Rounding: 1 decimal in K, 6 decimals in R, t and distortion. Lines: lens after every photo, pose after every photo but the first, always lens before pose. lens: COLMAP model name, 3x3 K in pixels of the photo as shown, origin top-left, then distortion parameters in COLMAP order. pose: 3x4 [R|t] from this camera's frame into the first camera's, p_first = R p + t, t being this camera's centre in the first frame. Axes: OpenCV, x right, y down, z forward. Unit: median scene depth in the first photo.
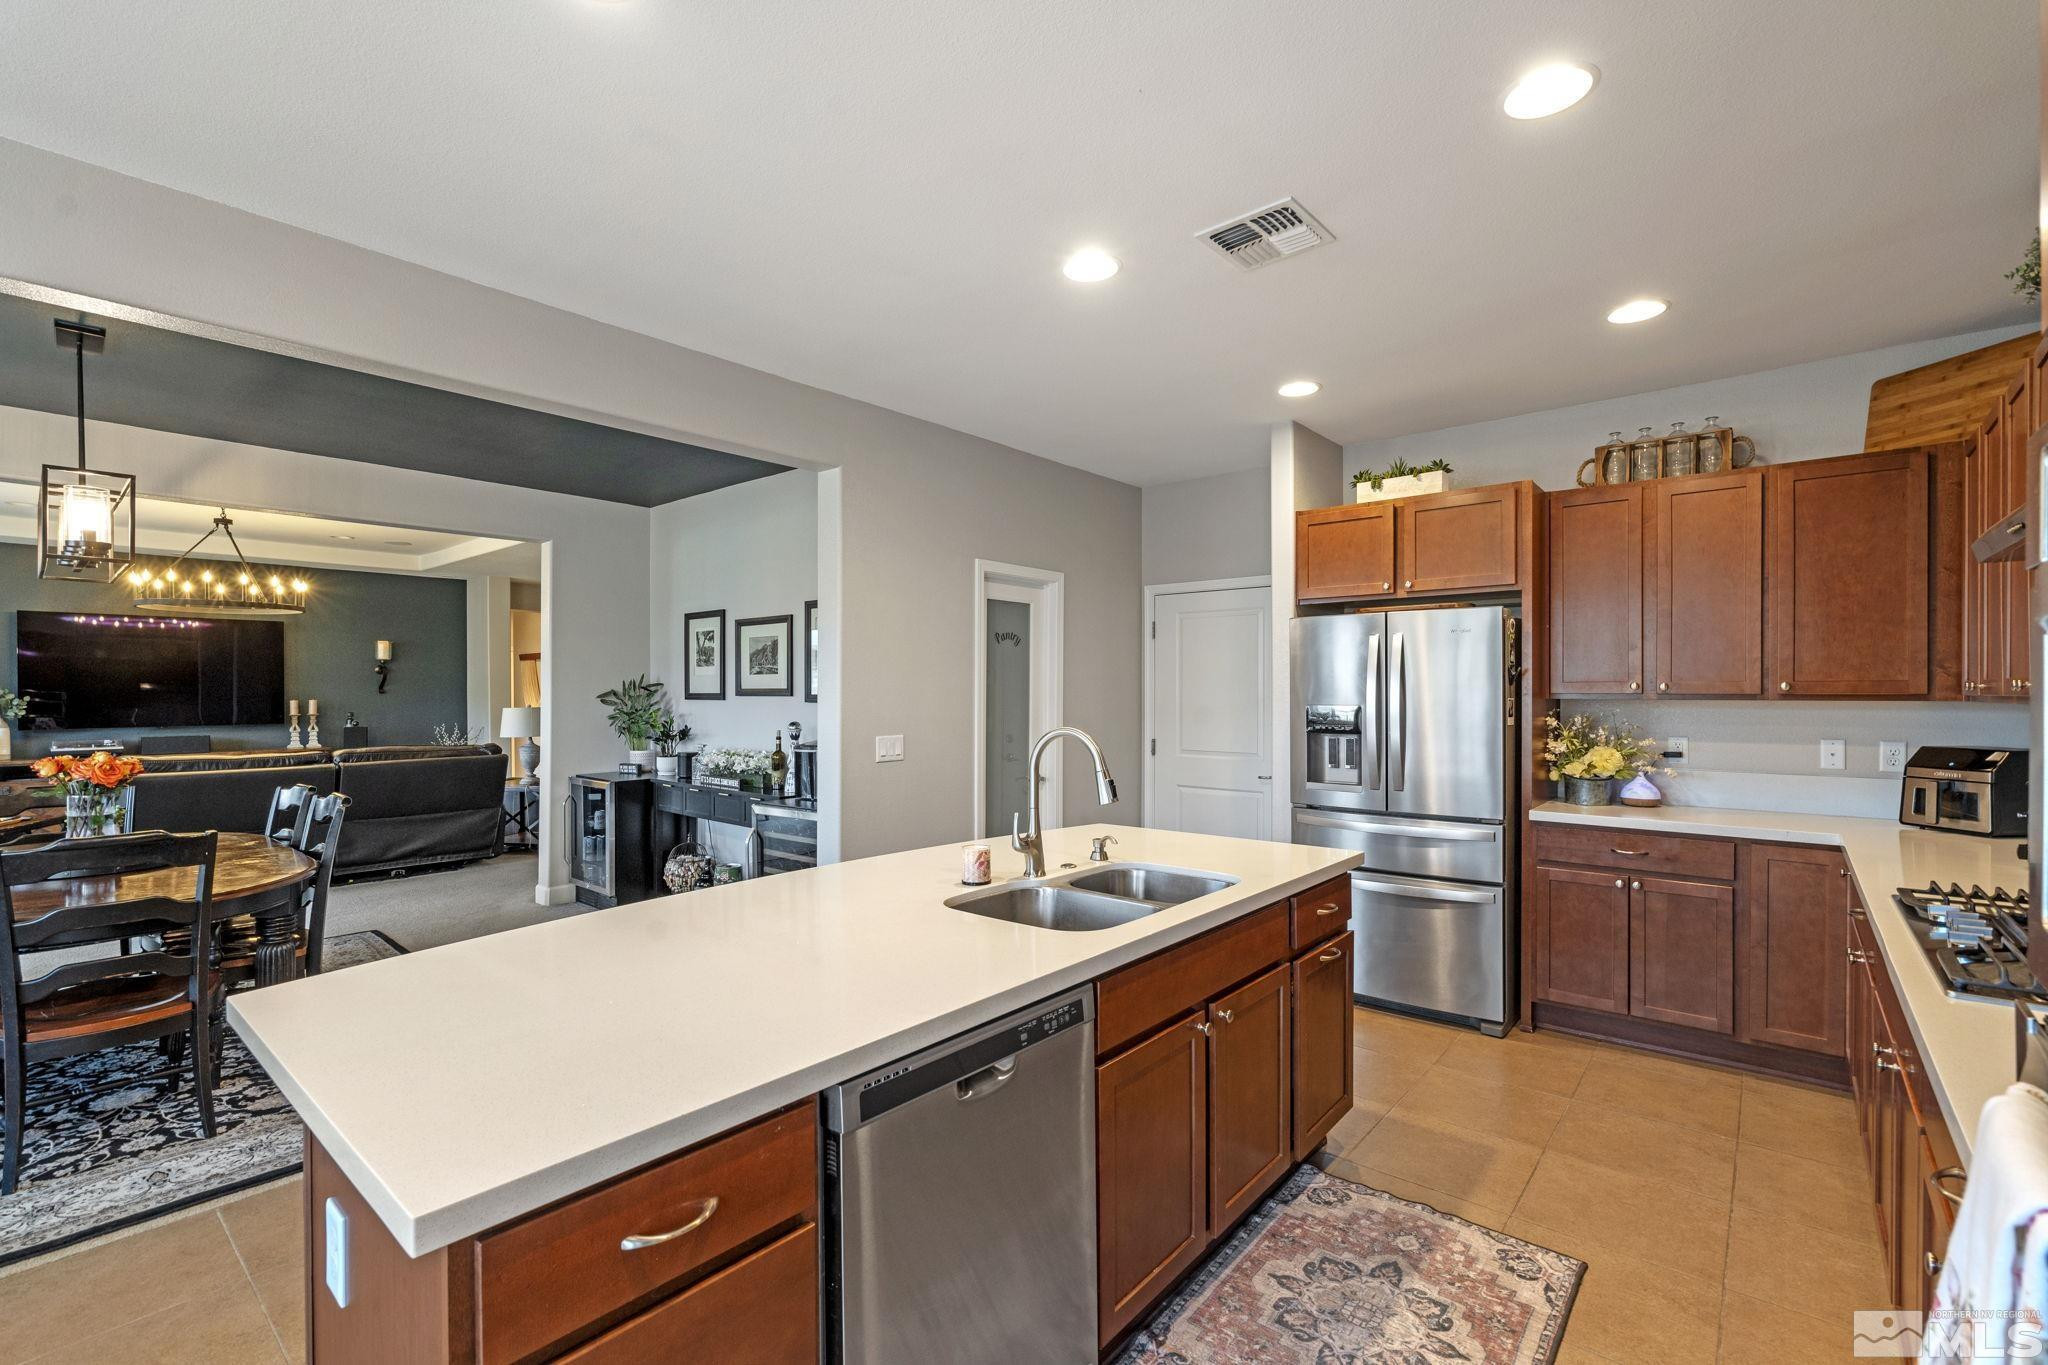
lens RADIAL K [[901.7, 0, 1028.1], [0, 901.7, 690.1], [0, 0, 1]] dist [0.000191, -0.001188]
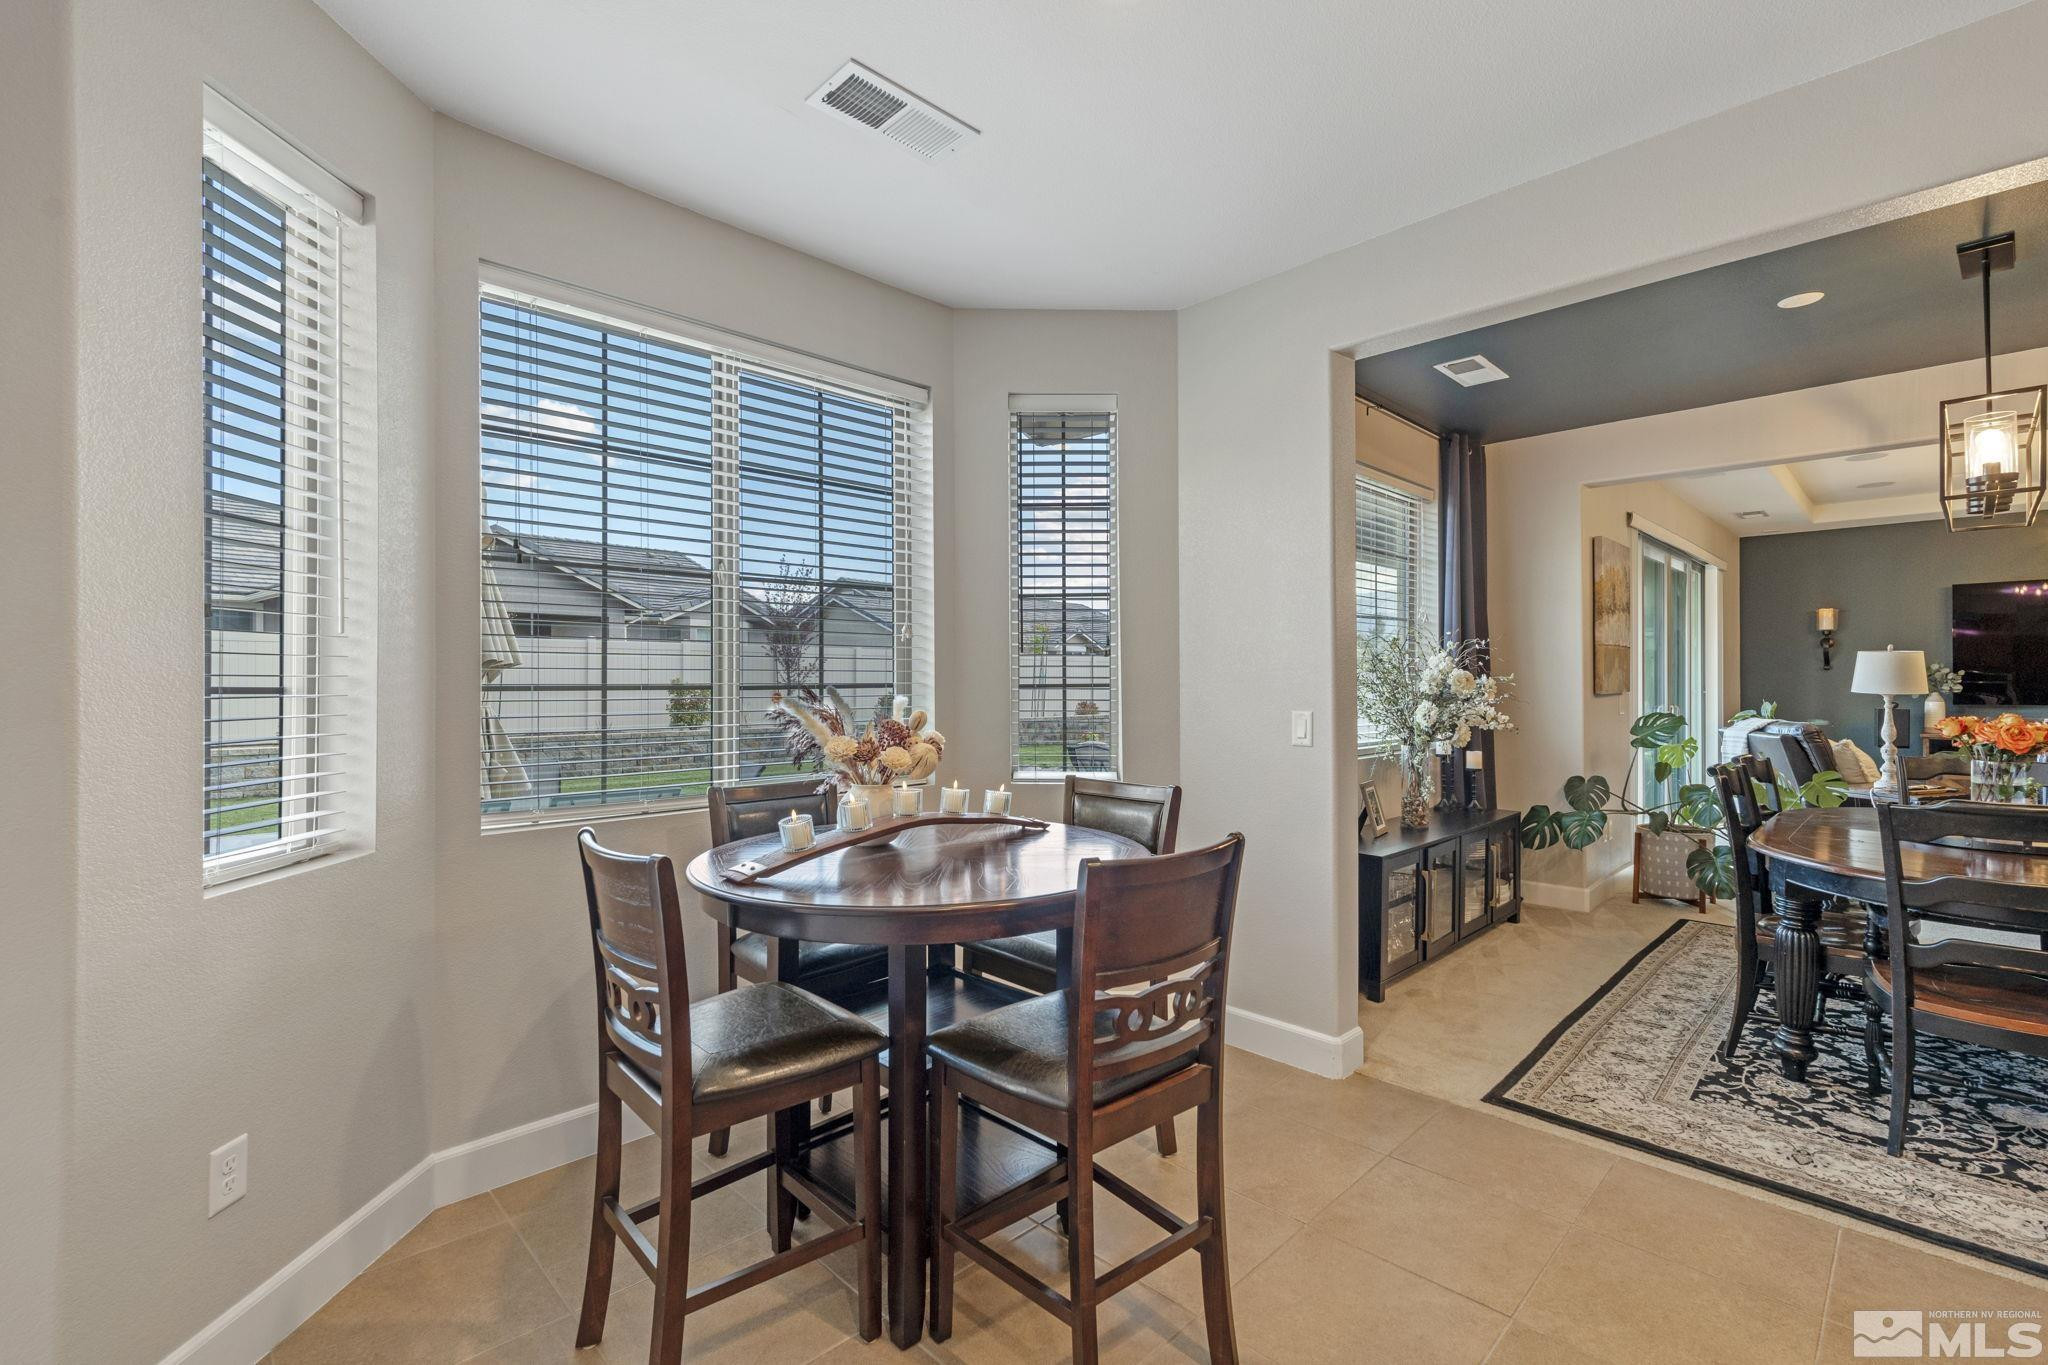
lens RADIAL K [[889.8, 0, 1015.9], [0, 889.8, 690.2], [0, 0, 1]] dist [-0.002477, -0.000894]
pose [[-0.102414, 0.006307, -0.994722, -0.068037], [0.002109, 0.999979, 0.006123, 0.038741], [0.994740, -0.001471, -0.102425, 0.122991]]
